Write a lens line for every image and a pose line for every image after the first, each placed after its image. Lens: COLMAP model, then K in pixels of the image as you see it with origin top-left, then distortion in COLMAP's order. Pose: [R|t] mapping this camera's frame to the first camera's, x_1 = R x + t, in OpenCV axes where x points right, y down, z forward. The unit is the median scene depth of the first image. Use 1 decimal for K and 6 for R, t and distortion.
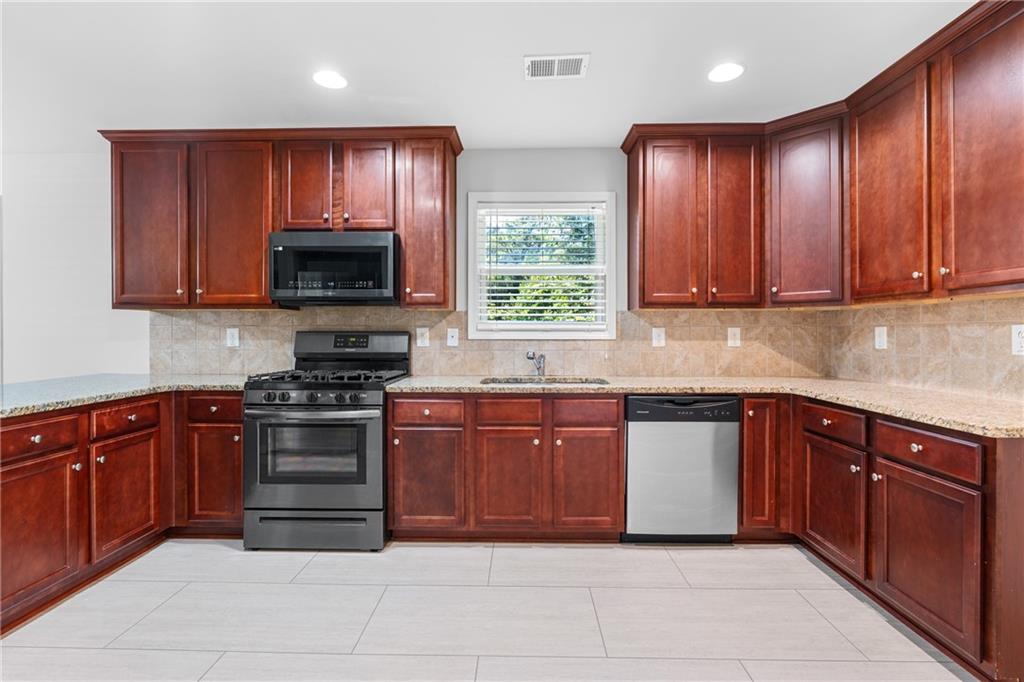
lens RADIAL K [[468.3, 0, 507.1], [0, 468.3, 332.8], [0, 0, 1]] dist [-0.011342, 0.000010]
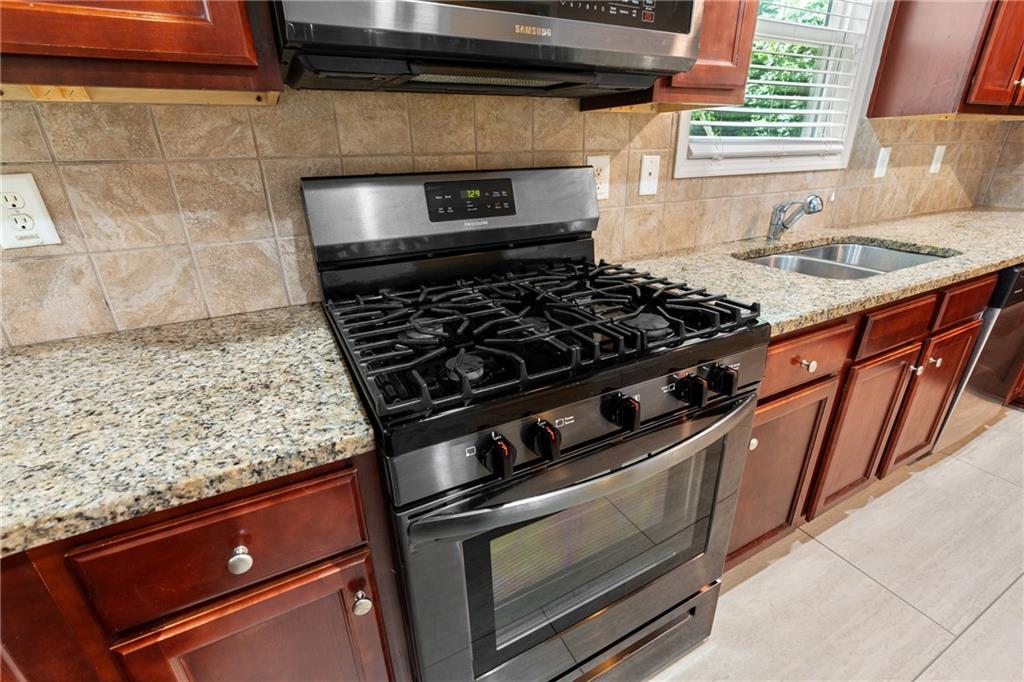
lens RADIAL K [[461.2, 0, 512.5], [0, 461.2, 338.7], [0, 0, 1]] dist [-0.008763, 0.001736]
pose [[0.873252, -0.201238, 0.443772, -0.490735], [0.017982, 0.923423, 0.383362, -0.019505], [-0.486936, -0.326792, 0.810000, 0.652011]]
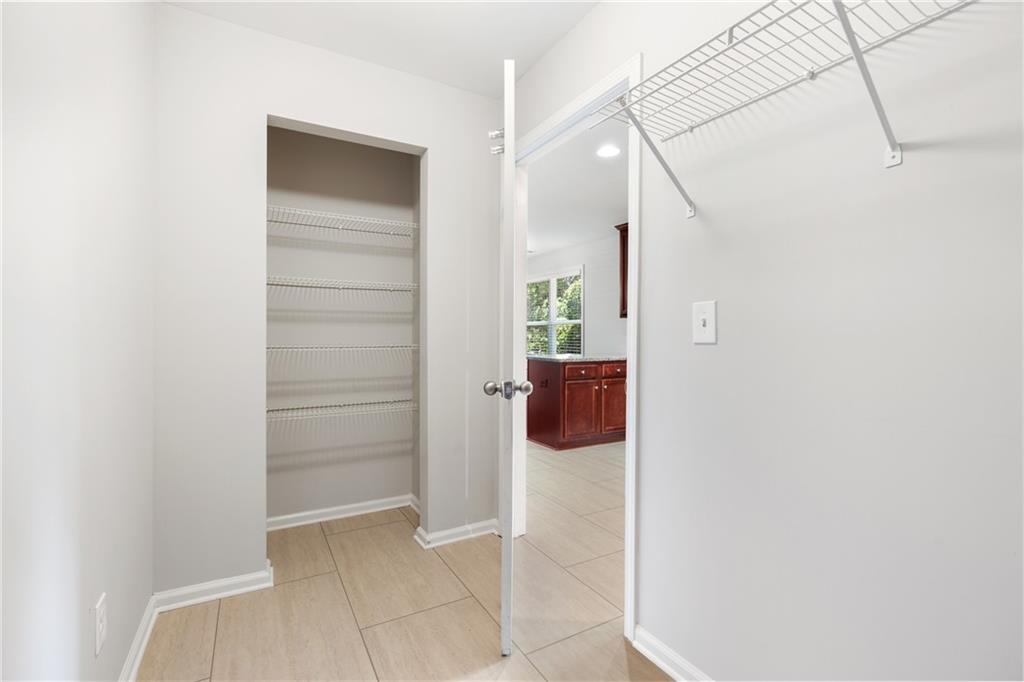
lens RADIAL K [[461.2, 0, 512.5], [0, 461.2, 338.7], [0, 0, 1]] dist [-0.008763, 0.001736]
pose [[0.521597, 0.010162, -0.853132, 0.520345], [-0.007179, 0.999946, 0.007522, 0.021816], [0.853162, 0.002201, 0.521641, -0.355040]]
